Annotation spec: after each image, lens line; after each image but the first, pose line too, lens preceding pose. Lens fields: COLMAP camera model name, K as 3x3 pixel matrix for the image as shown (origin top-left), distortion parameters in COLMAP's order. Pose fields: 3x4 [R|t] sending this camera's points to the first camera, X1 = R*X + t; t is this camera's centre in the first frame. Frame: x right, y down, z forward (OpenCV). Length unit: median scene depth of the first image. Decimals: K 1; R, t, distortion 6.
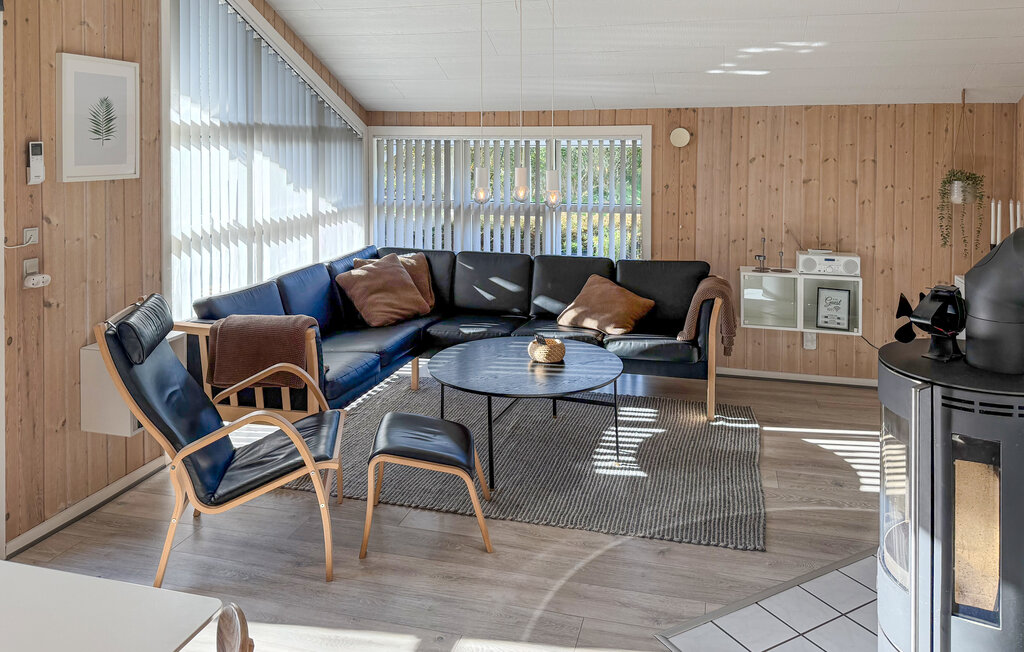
lens RADIAL K [[726.4, 0, 511.2], [0, 726.4, 265.4], [0, 0, 1]] dist [0.134256, -0.259748]
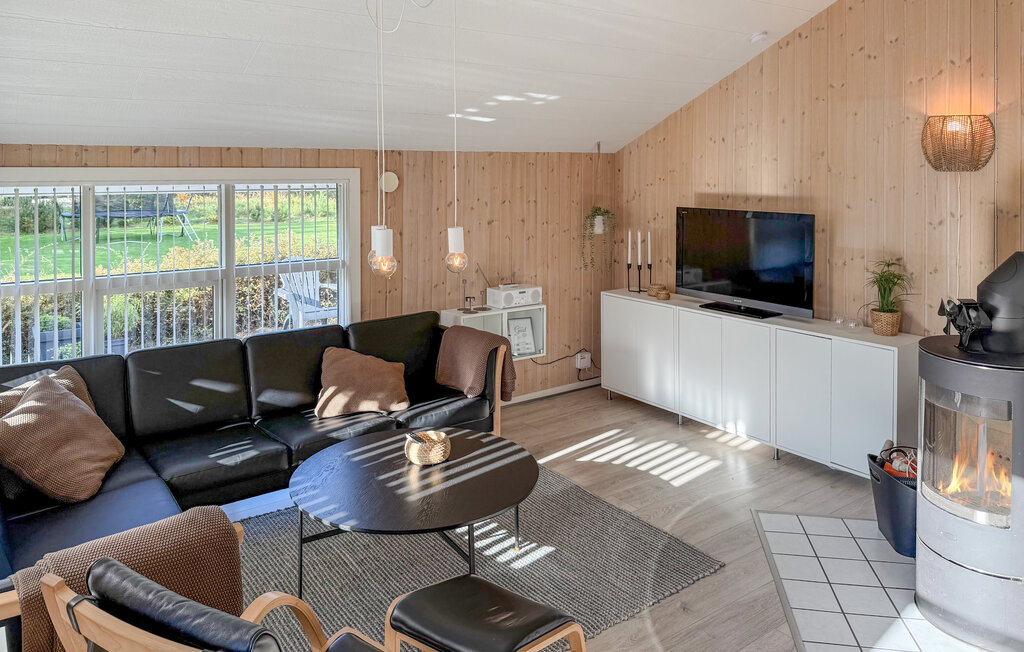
lens RADIAL K [[726.4, 0, 511.2], [0, 726.4, 265.4], [0, 0, 1]] dist [0.134256, -0.259748]
pose [[0.623909, -0.101981, 0.774814, -0.402473], [0.136777, 0.990396, 0.020218, -0.070053], [-0.769435, 0.093362, 0.631866, 0.322483]]
